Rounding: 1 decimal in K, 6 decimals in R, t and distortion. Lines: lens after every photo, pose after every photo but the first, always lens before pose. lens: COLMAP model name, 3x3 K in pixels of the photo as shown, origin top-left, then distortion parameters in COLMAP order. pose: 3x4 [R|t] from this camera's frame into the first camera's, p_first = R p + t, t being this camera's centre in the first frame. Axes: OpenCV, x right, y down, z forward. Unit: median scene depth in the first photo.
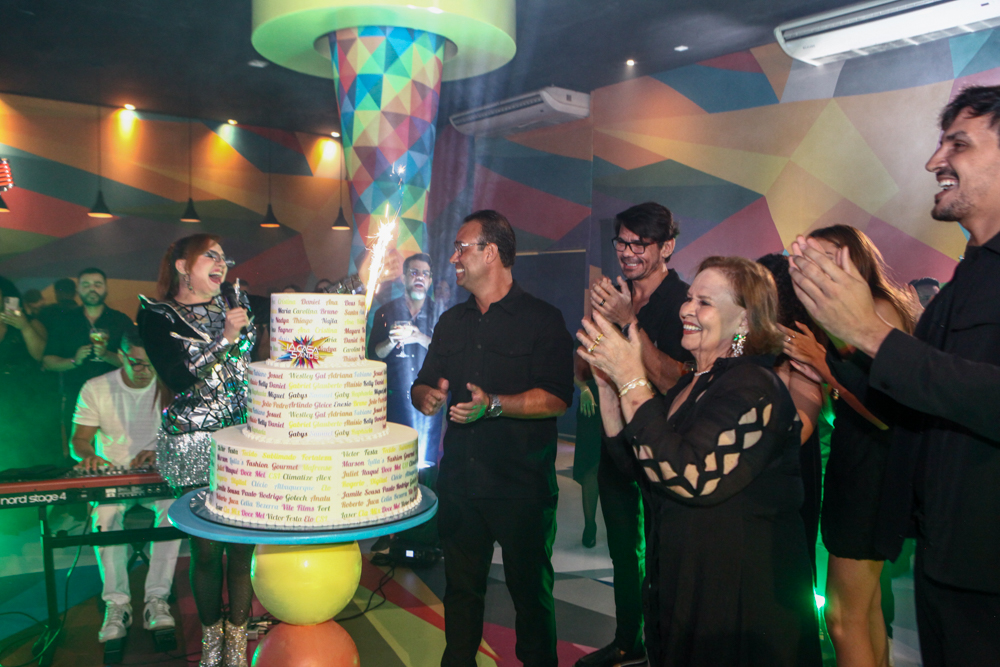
lens RADIAL K [[805.1, 0, 500.0], [0, 805.1, 333.5], [0, 0, 1]] dist [-0.071782, 0.054089]
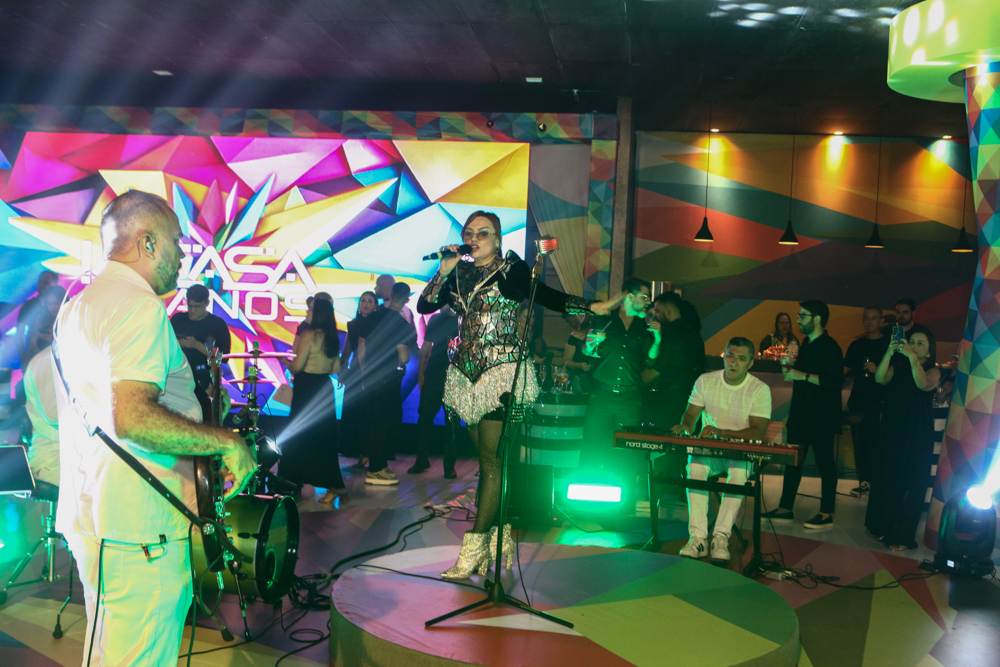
lens RADIAL K [[1068.9, 0, 500.0], [0, 1068.9, 333.5], [0, 0, 1]] dist [-0.113184, 0.257933]
pose [[0.669612, 0.044636, -0.741368, 1.170967], [-0.074589, 0.997187, -0.007331, 0.046902], [0.738956, 0.060207, 0.671058, -0.952746]]
